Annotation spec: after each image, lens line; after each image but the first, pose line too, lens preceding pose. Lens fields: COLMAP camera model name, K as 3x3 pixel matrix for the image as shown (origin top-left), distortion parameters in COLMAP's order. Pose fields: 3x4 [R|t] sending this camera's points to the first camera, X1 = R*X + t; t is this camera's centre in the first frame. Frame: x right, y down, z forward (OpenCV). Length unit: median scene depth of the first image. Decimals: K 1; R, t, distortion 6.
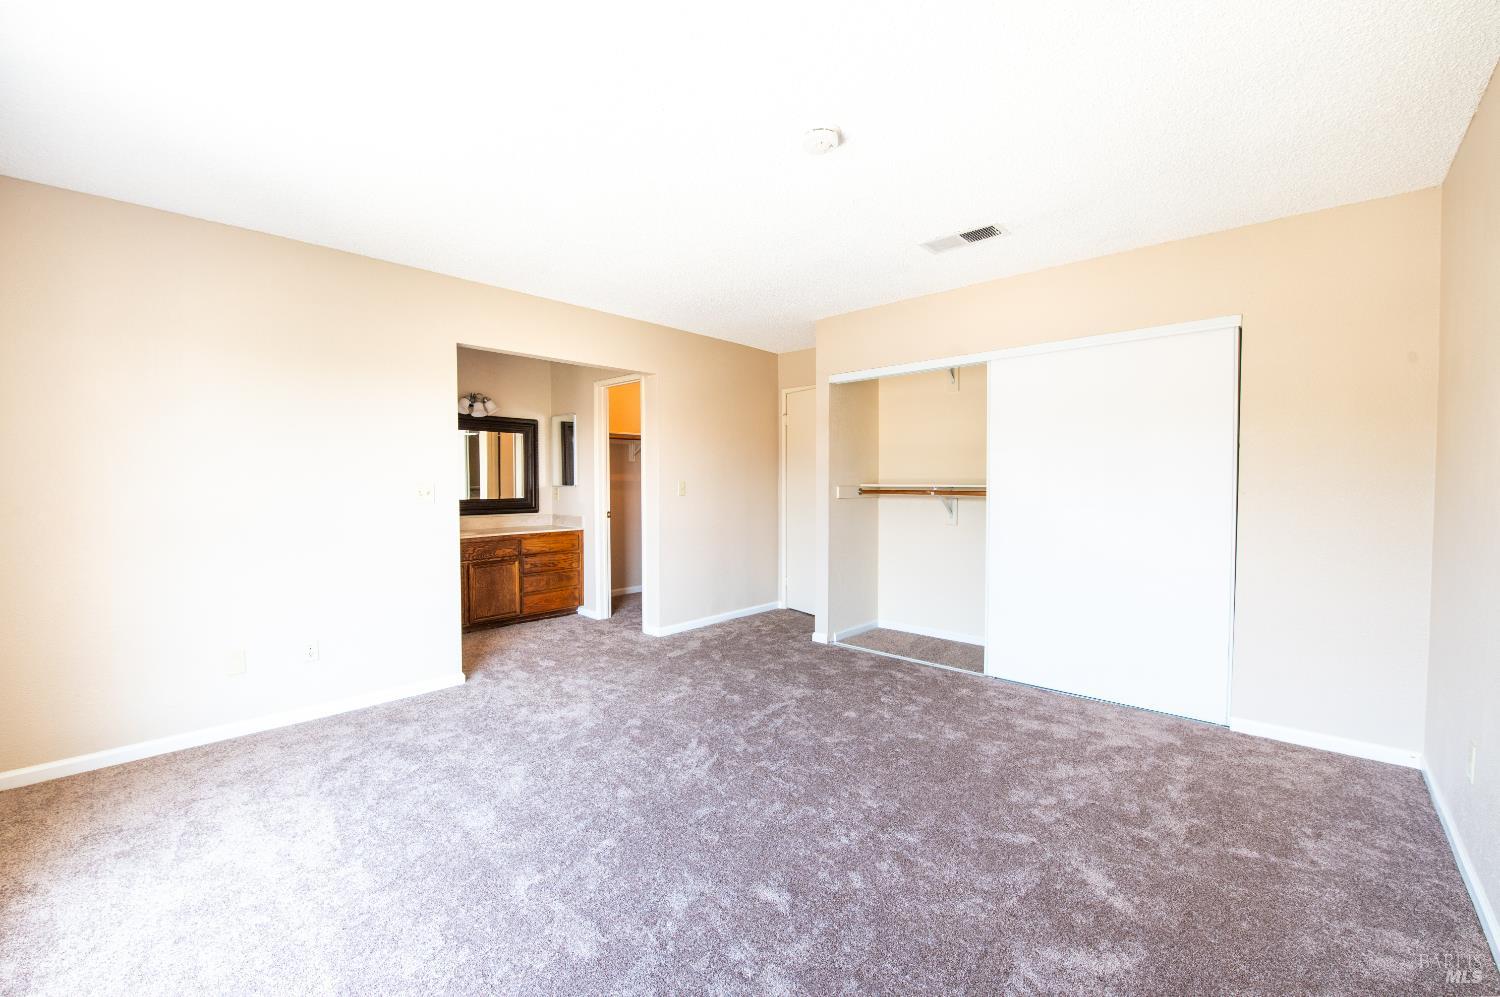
lens RADIAL K [[602.2, 0, 743.9], [0, 602.2, 498.1], [0, 0, 1]] dist [-0.018382, -0.000740]
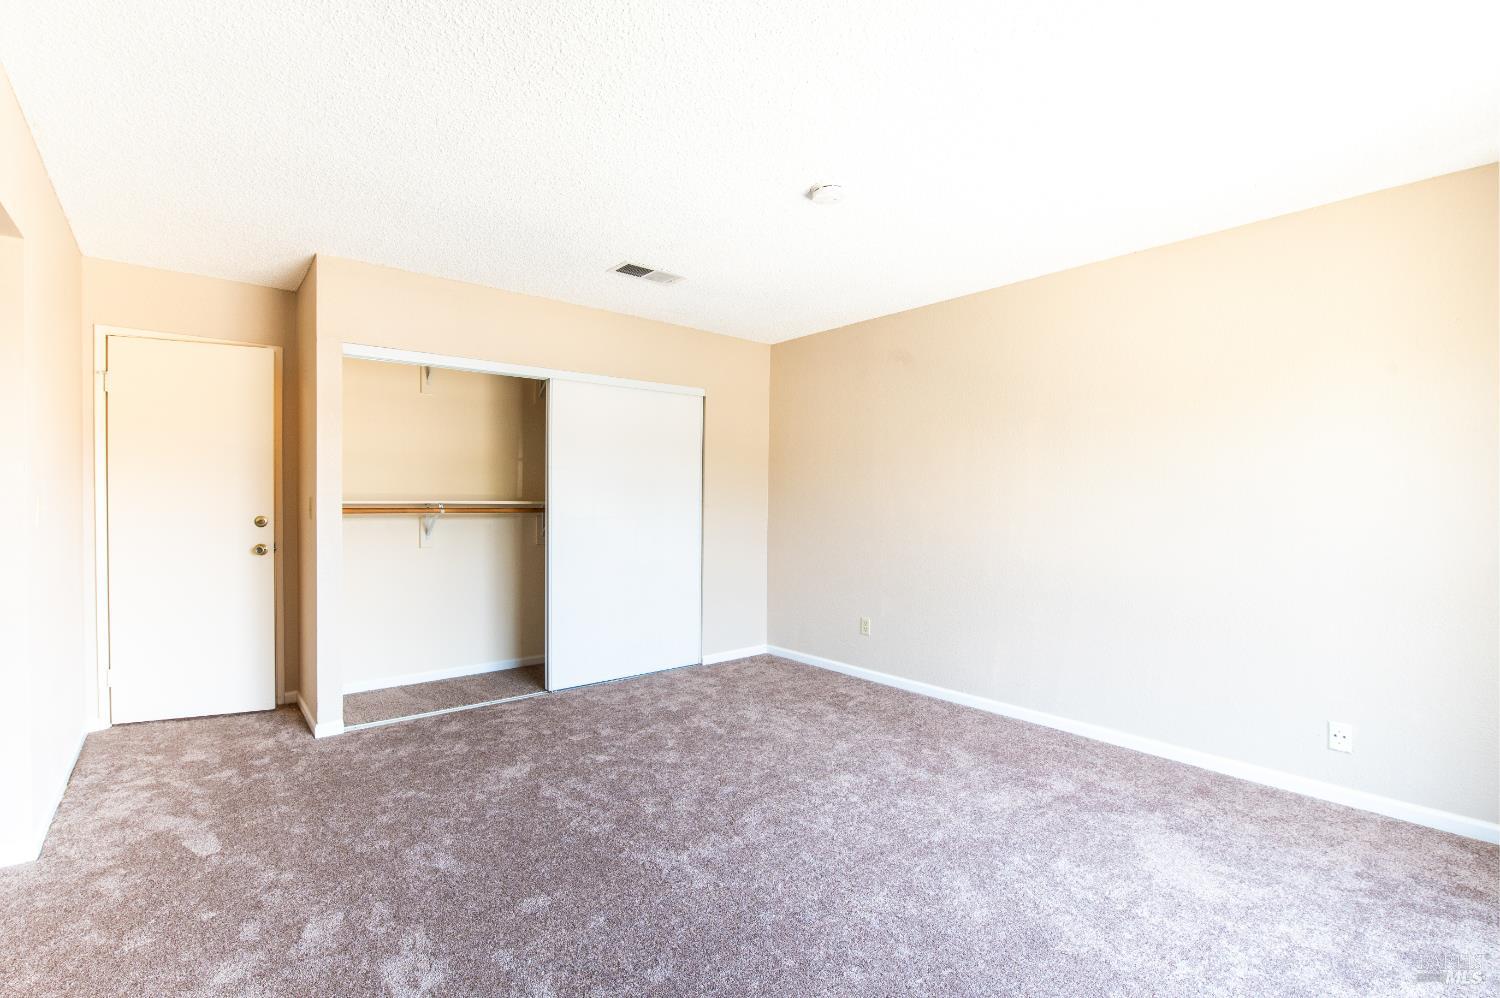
lens RADIAL K [[668.3, 0, 645.1], [0, 668.3, 506.5], [0, 0, 1]] dist [-0.020103, 0.000019]
pose [[0.190726, -0.007846, 0.981612, -0.629174], [0.022662, 0.999737, 0.003588, -0.012784], [-0.981382, 0.021561, 0.190854, 0.599198]]
